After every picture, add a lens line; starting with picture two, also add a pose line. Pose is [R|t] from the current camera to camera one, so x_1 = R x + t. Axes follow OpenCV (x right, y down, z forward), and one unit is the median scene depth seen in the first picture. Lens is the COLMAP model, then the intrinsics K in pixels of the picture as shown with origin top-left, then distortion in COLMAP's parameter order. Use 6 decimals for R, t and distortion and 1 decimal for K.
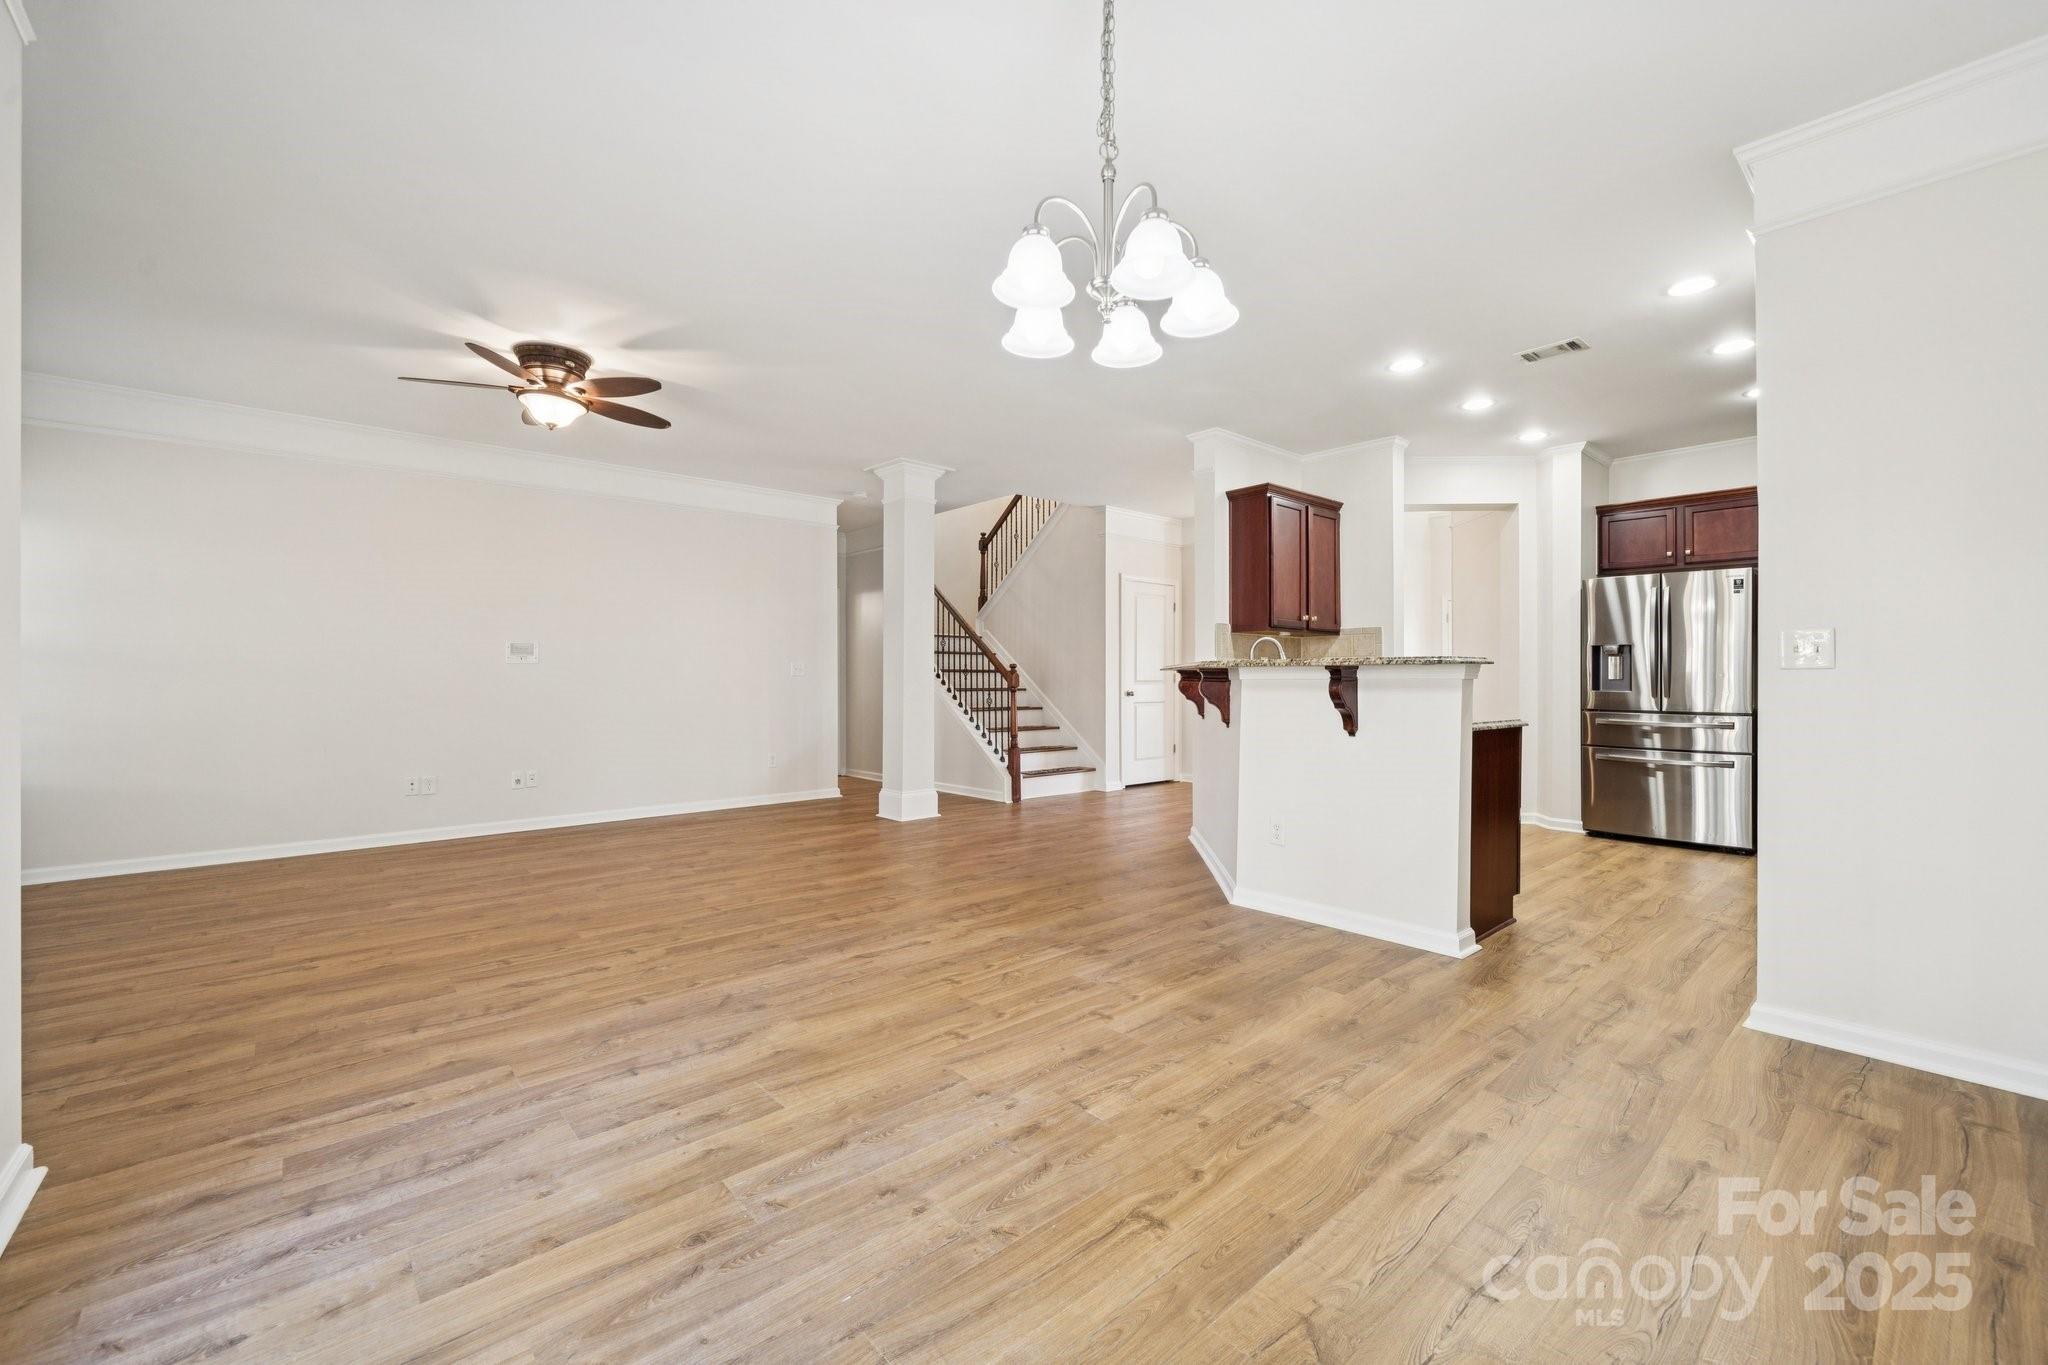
lens RADIAL K [[832.5, 0, 1035.4], [0, 832.5, 676.1], [0, 0, 1]] dist [0.000282, 0.000713]
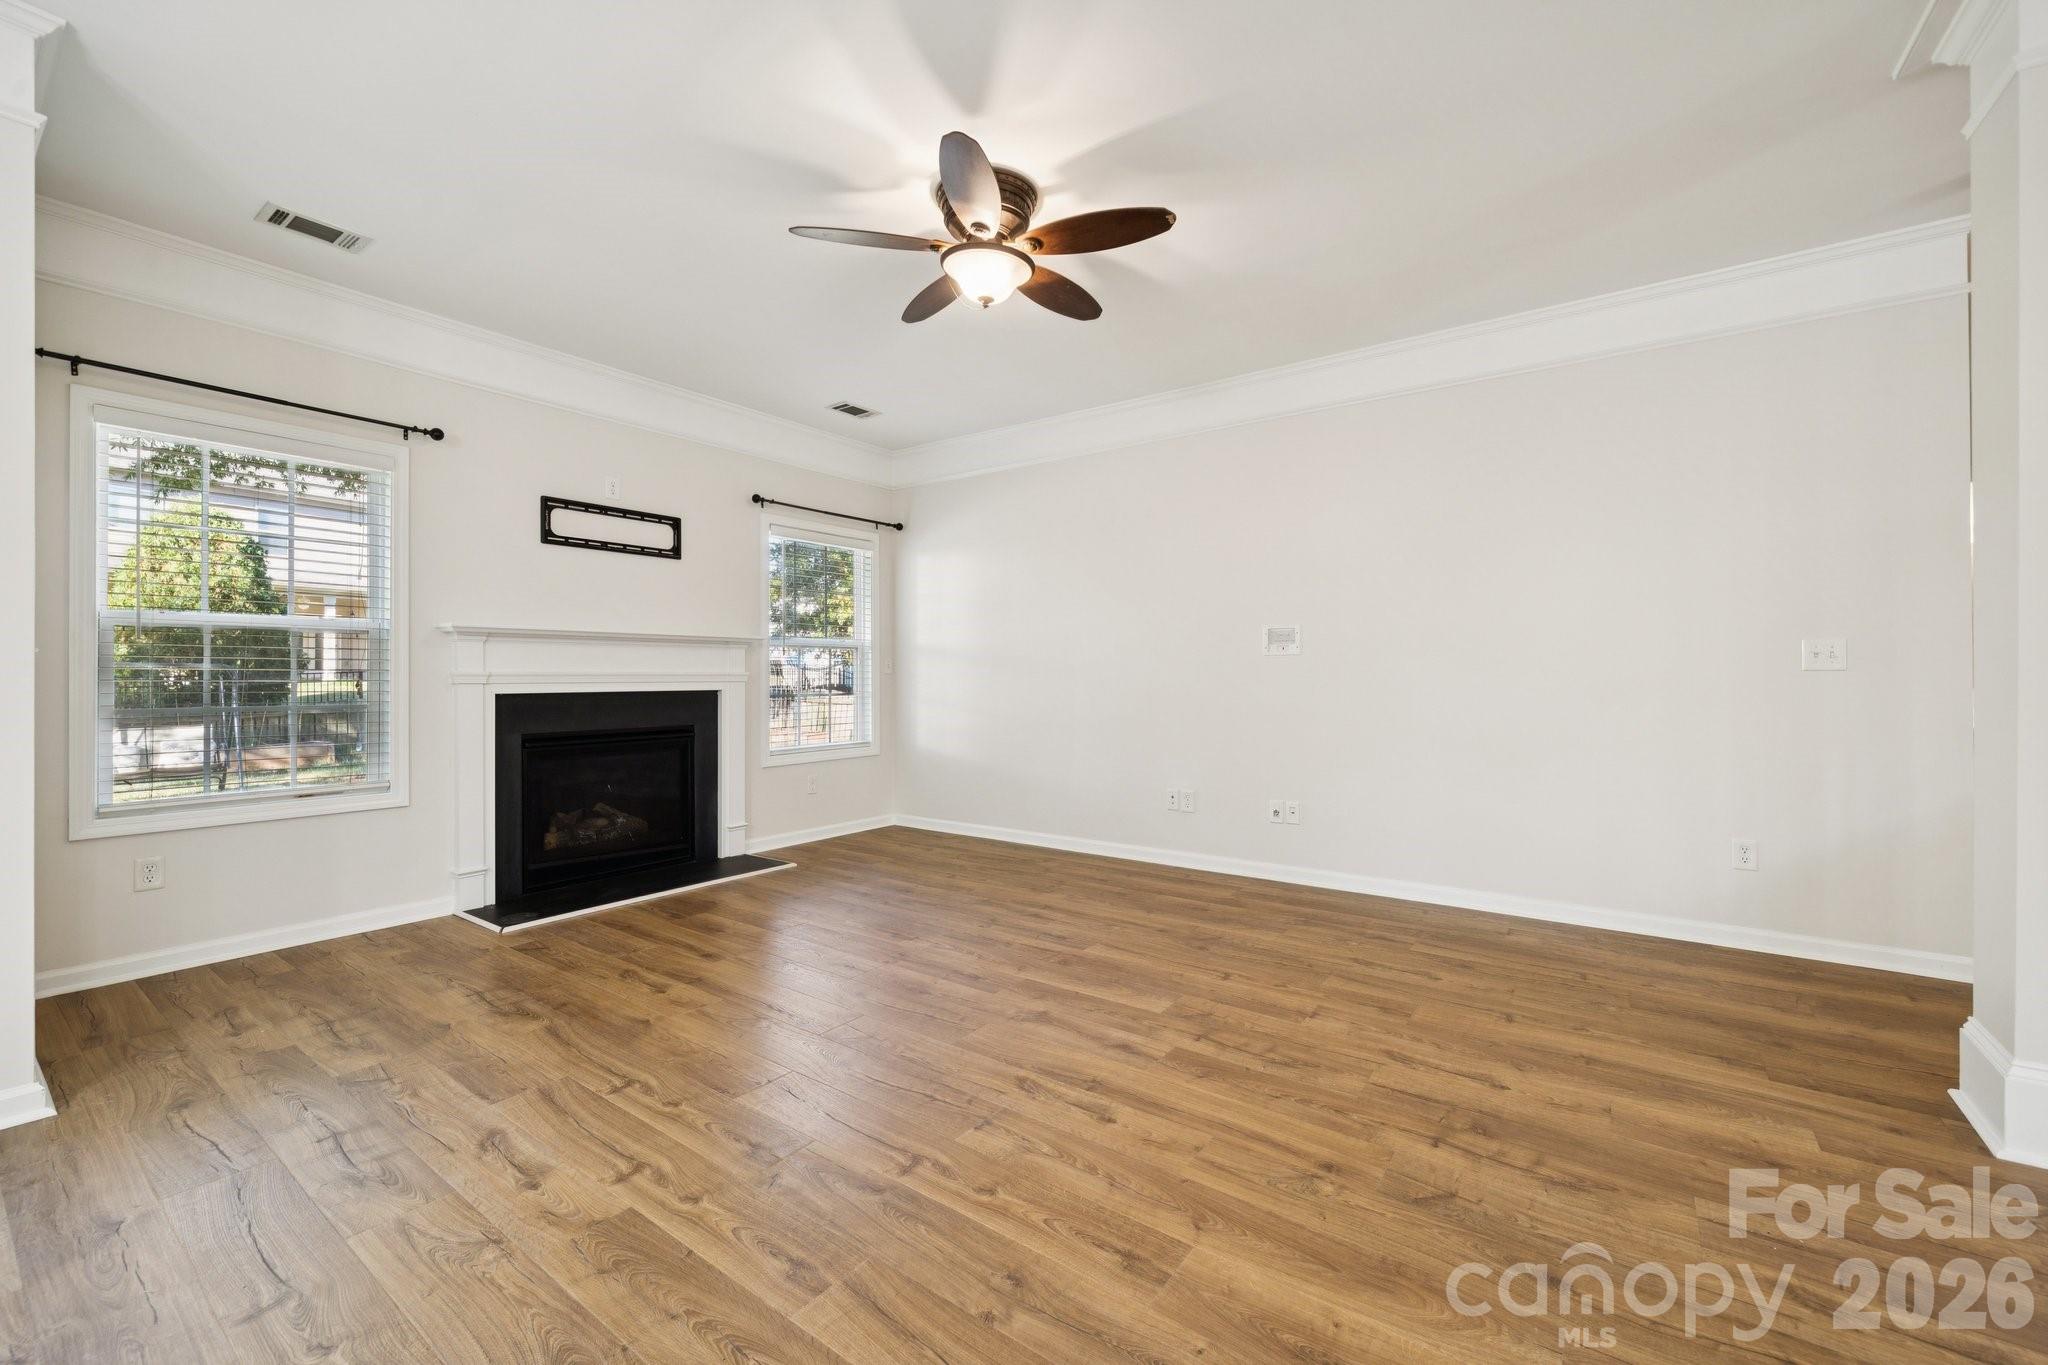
lens RADIAL K [[832.5, 0, 1032.7], [0, 832.5, 678.9], [0, 0, 1]] dist [0.000282, 0.000713]
pose [[0.209750, 0.008962, -0.977714, 0.112268], [0.002707, 0.999949, 0.009747, -0.003632], [0.977751, -0.004691, 0.209715, 1.185575]]
